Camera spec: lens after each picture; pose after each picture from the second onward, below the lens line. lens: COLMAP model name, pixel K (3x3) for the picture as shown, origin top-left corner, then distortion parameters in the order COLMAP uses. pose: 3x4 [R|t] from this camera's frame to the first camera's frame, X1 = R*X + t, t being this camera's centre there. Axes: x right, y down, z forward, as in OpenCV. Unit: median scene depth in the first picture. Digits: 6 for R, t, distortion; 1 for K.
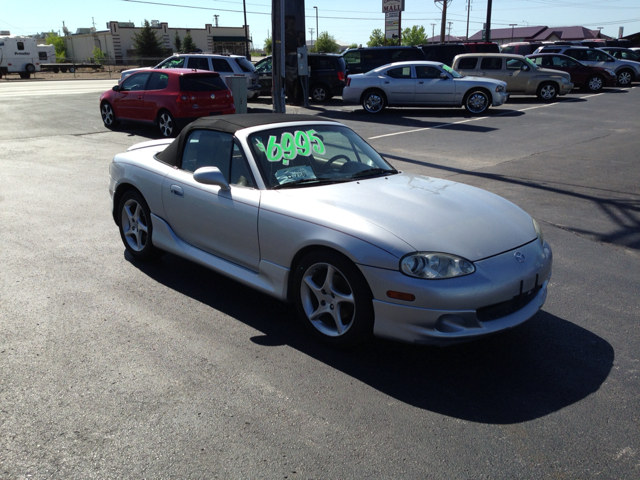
lens RADIAL K [[585.2, 0, 316.8], [0, 585.2, 237.2], [0, 0, 1]] dist [0.156306, -0.256760]
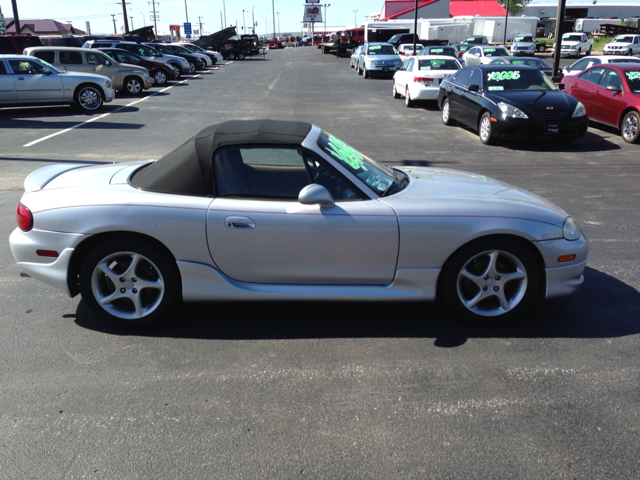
lens RADIAL K [[585.2, 0, 316.8], [0, 585.2, 237.2], [0, 0, 1]] dist [0.156306, -0.256760]
pose [[0.686904, -0.213774, 0.694596, -0.189191], [0.206169, 0.973813, 0.095821, -0.029524], [-0.696891, 0.077384, 0.712990, 0.088787]]
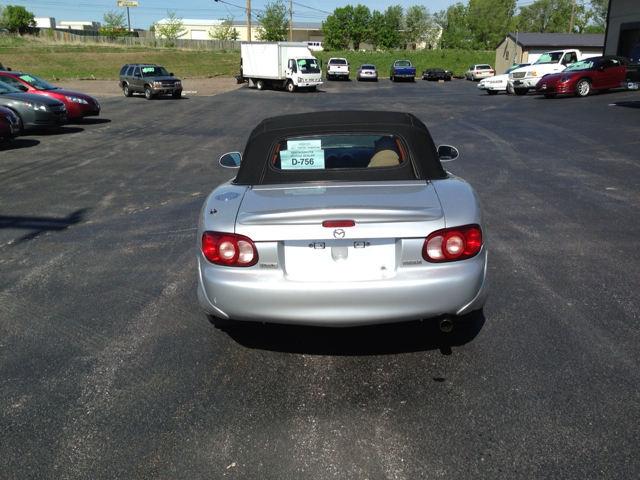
lens RADIAL K [[585.2, 0, 316.8], [0, 585.2, 237.2], [0, 0, 1]] dist [0.156306, -0.256760]
pose [[-0.702360, -0.192933, 0.685177, -0.196897], [0.206444, 0.865986, 0.455466, -0.128278], [-0.681228, 0.461351, -0.568404, 0.450603]]
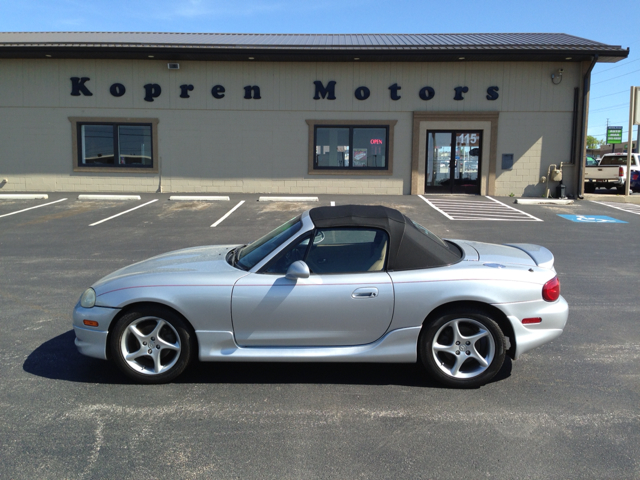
lens RADIAL K [[585.2, 0, 316.8], [0, 585.2, 237.2], [0, 0, 1]] dist [0.156306, -0.256760]
pose [[-0.717196, 0.080391, -0.692219, 0.195902], [-0.193240, 0.931428, 0.308384, -0.131724], [0.669543, 0.354936, -0.652481, 0.463542]]
